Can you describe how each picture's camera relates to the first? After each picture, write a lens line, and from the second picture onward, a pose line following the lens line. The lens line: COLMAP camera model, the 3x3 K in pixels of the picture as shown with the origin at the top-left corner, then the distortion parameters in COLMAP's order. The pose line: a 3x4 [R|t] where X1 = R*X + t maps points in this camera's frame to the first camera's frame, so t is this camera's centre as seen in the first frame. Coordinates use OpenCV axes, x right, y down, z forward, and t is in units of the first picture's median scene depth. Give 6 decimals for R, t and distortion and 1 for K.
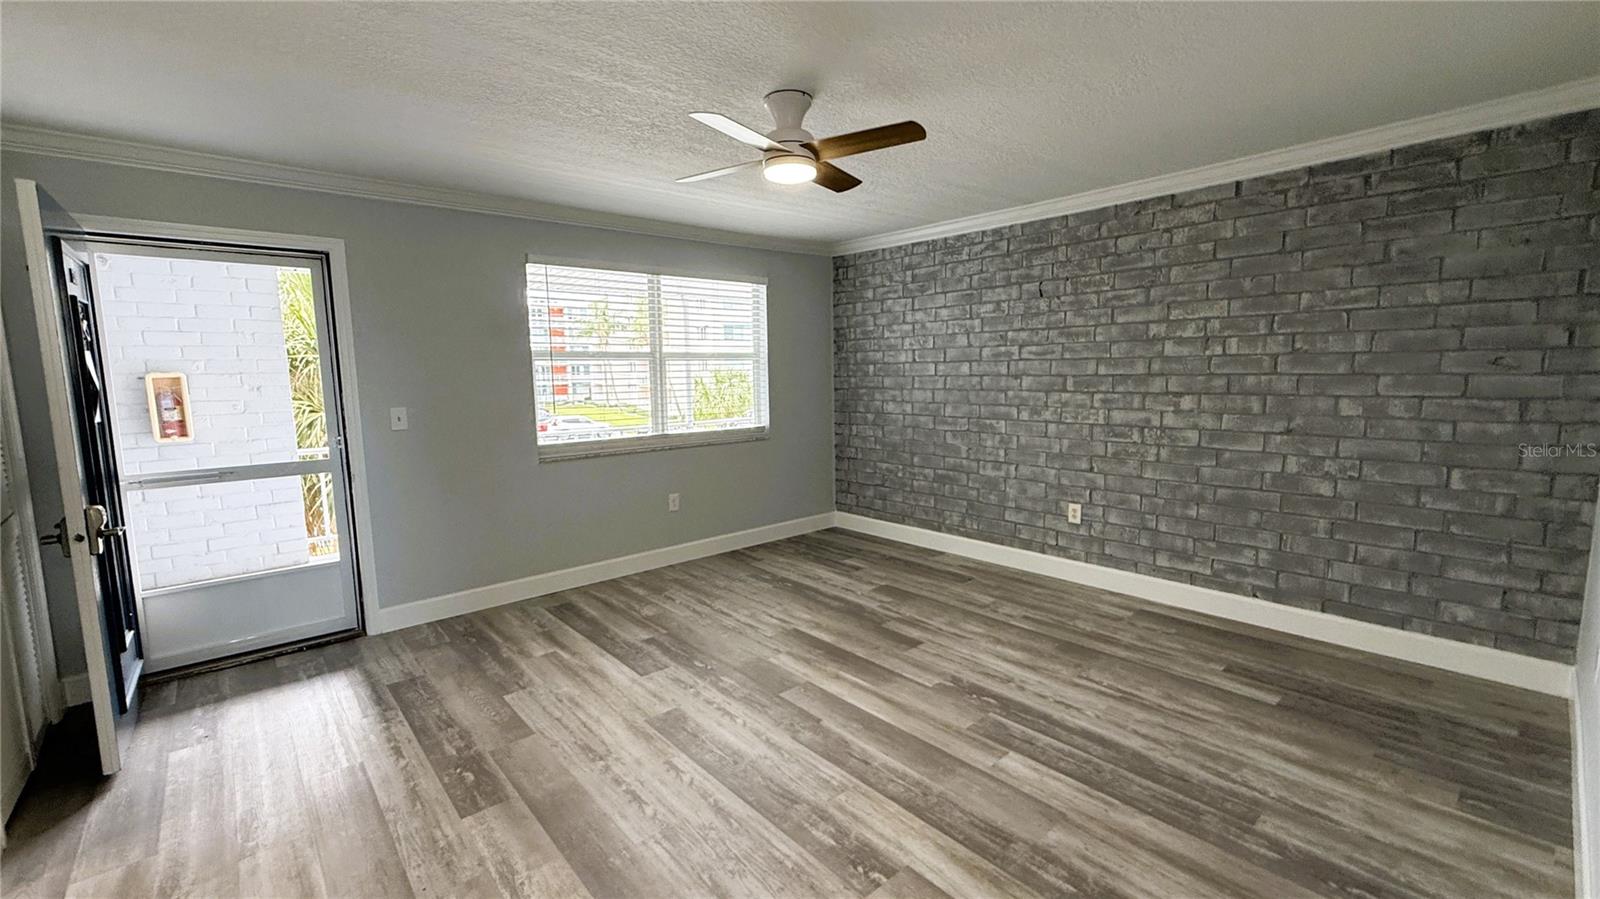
lens RADIAL K [[651.6, 0, 790.4], [0, 651.6, 449.1], [0, 0, 1]] dist [-0.001374, 0.000105]
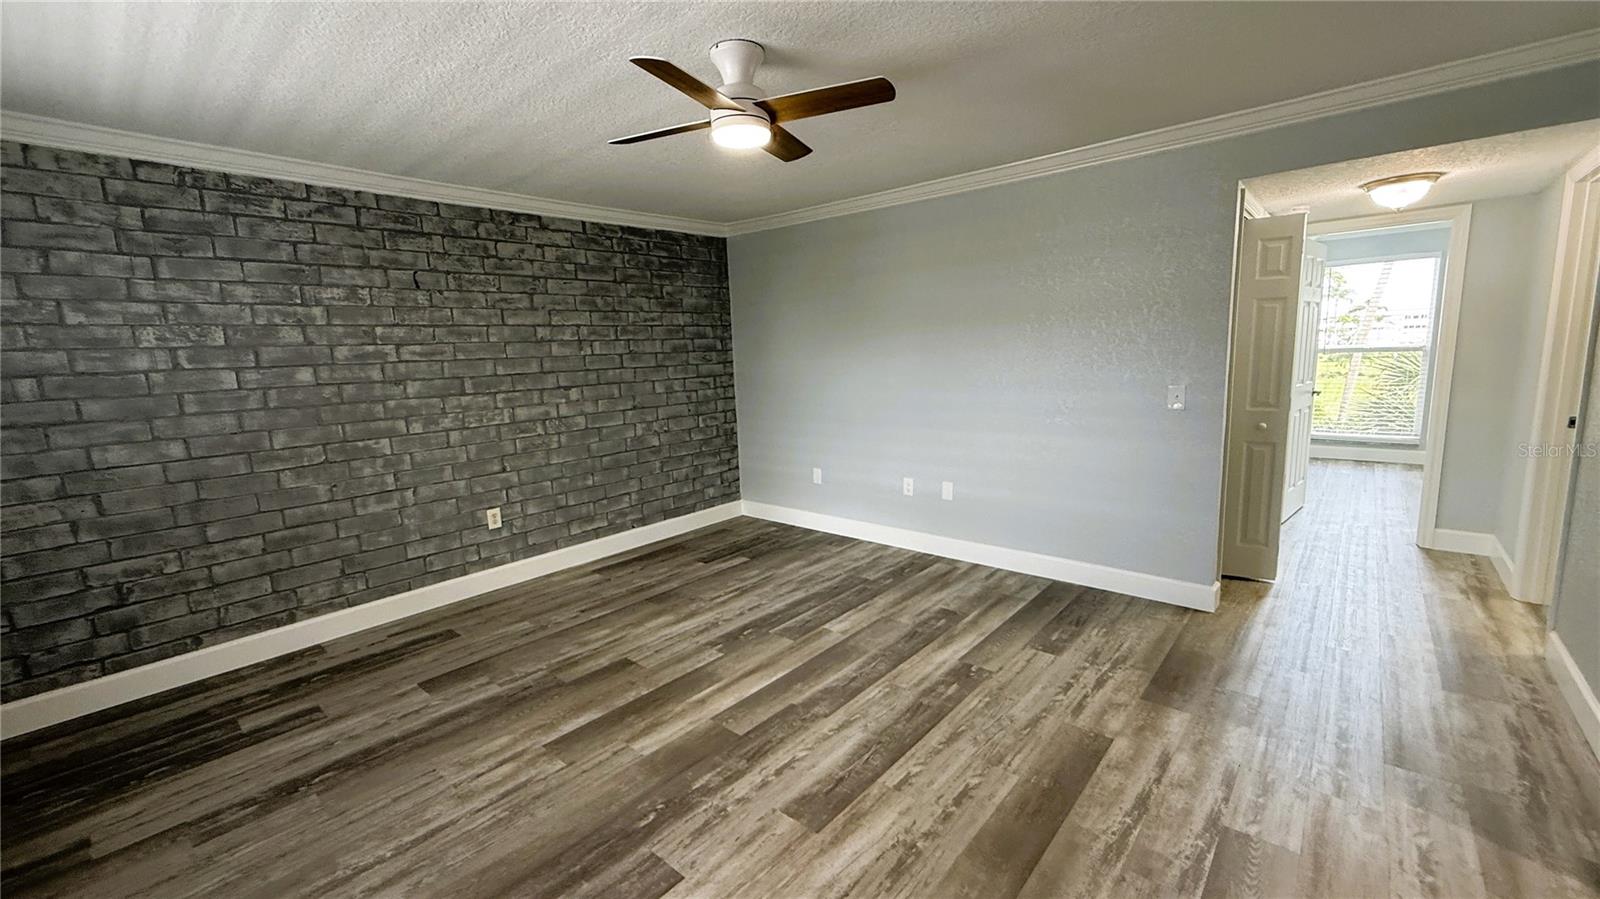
lens RADIAL K [[651.6, 0, 786.8], [0, 651.6, 448.6], [0, 0, 1]] dist [-0.001374, 0.000105]
pose [[-0.128375, -0.125303, 0.983778, -0.648298], [0.163610, 0.975718, 0.145626, -0.084343], [-0.978137, 0.179651, -0.104757, 0.758724]]
